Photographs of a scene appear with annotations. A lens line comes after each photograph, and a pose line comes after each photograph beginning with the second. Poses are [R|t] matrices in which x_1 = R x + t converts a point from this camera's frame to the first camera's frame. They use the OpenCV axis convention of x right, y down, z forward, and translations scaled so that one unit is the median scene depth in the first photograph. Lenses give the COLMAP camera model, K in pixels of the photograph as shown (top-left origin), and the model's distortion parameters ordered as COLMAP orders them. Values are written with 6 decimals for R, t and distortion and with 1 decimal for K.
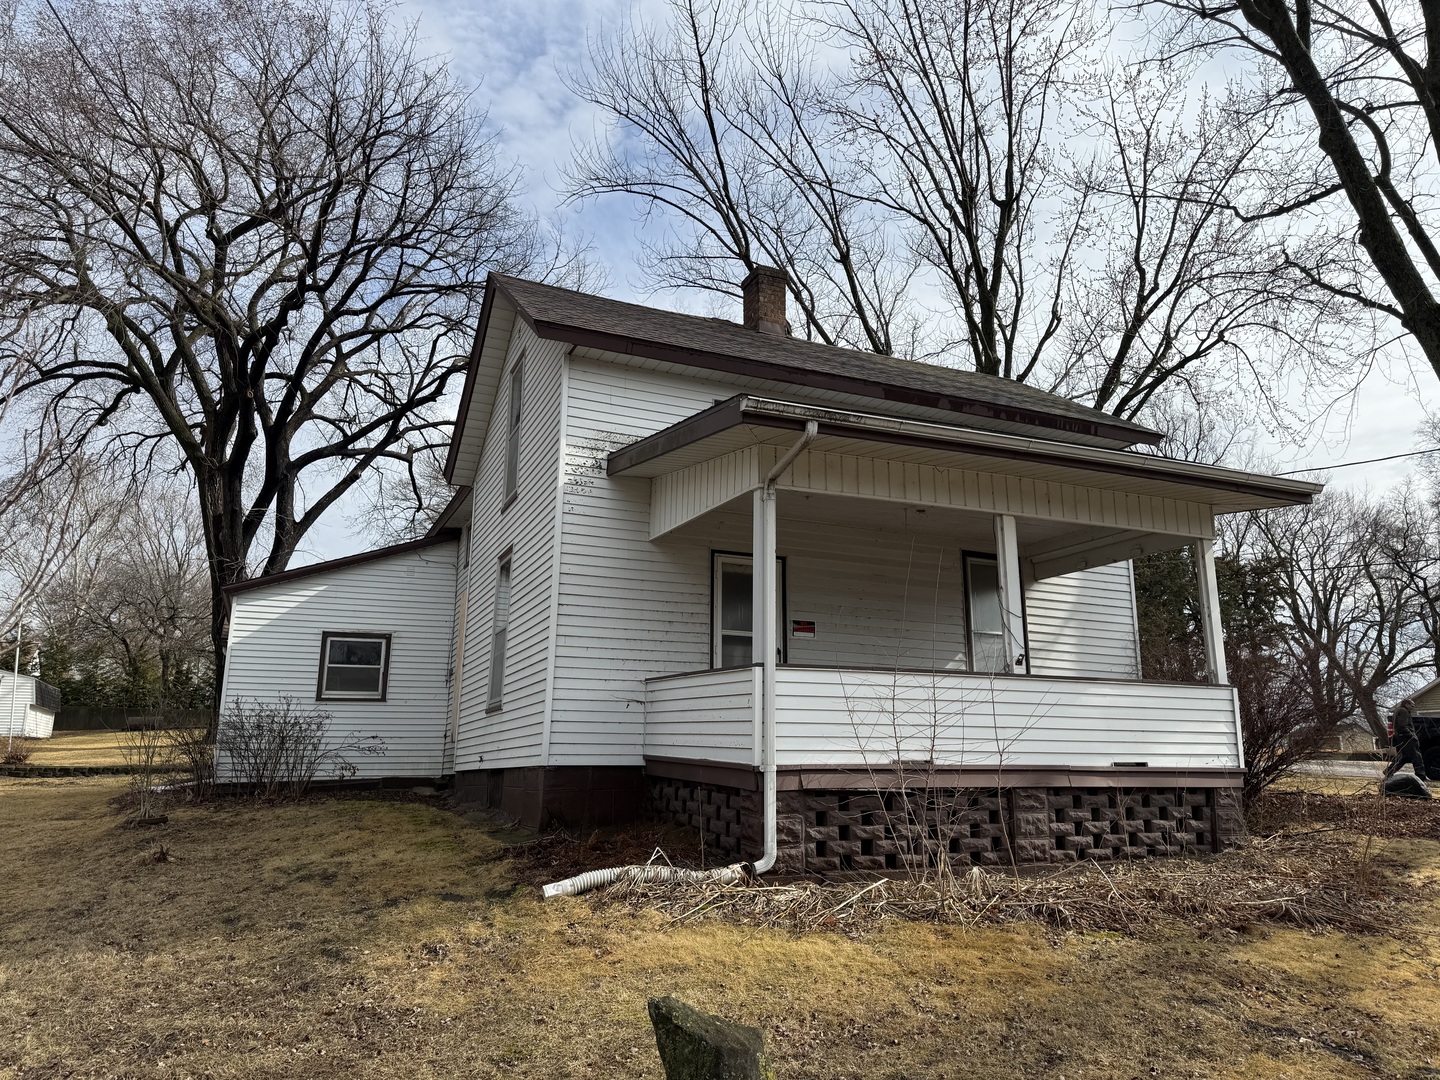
lens RADIAL K [[1025.7, 0, 721.3], [0, 1025.7, 544.2], [0, 0, 1]] dist [0.052074, -0.047222]
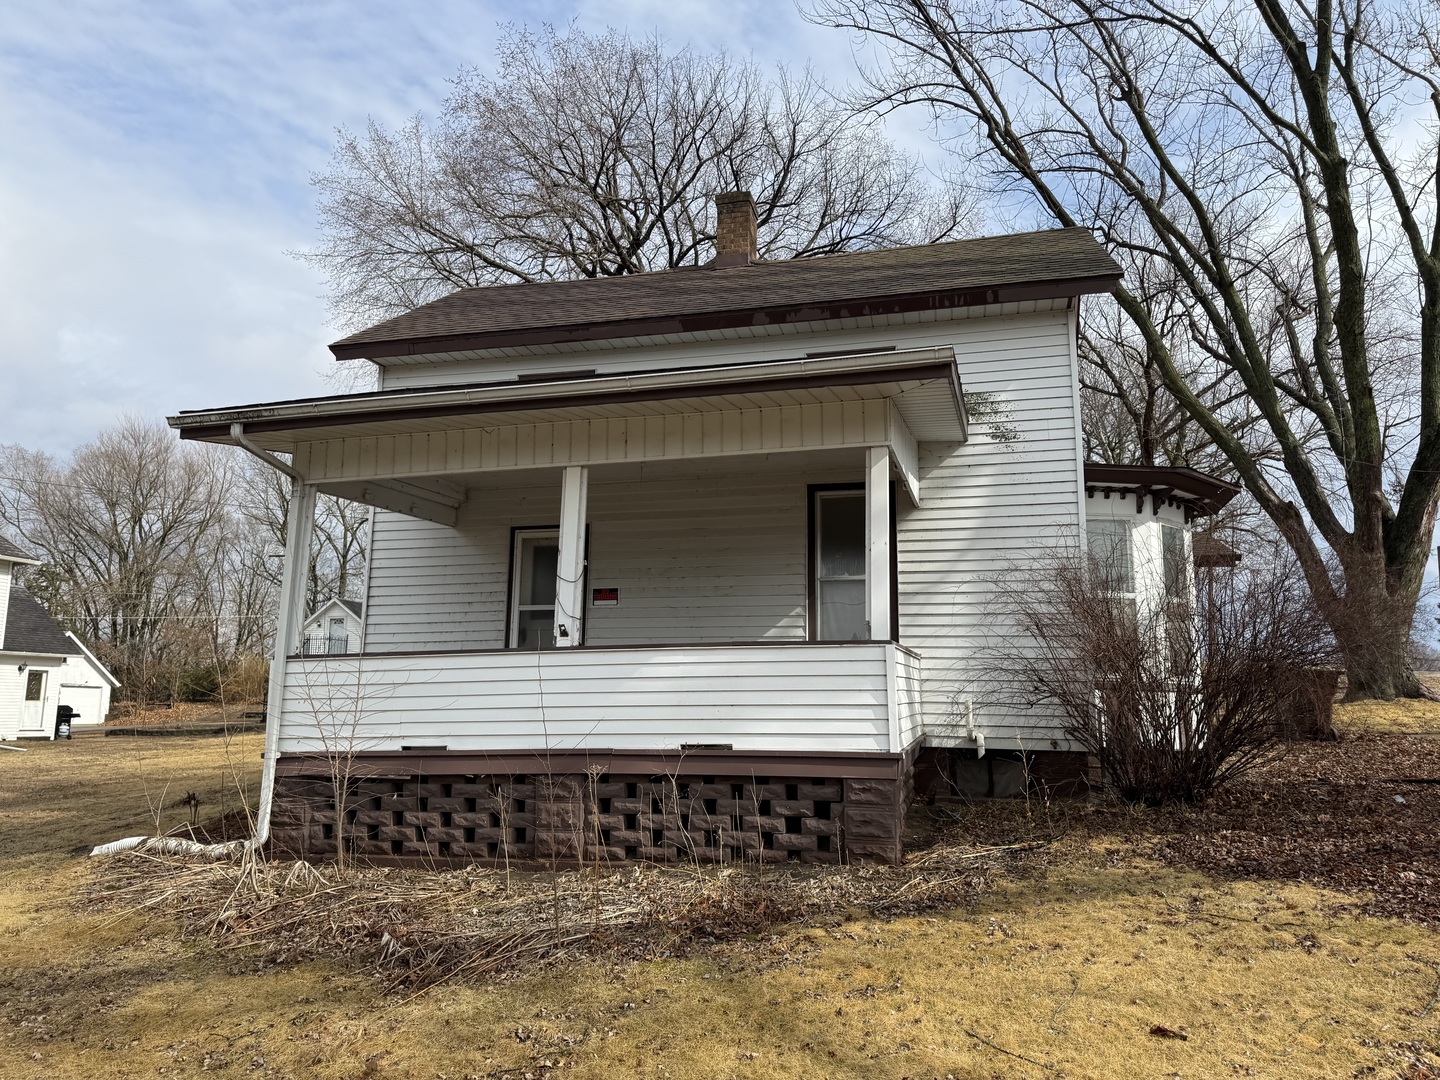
lens RADIAL K [[1025.7, 0, 713.8], [0, 1025.7, 537.2], [0, 0, 1]] dist [0.052074, -0.047222]
pose [[0.789840, -0.107703, -0.603782, 0.889357], [0.137945, 0.990433, 0.003780, 0.045265], [0.597598, -0.086274, 0.797140, 0.363749]]
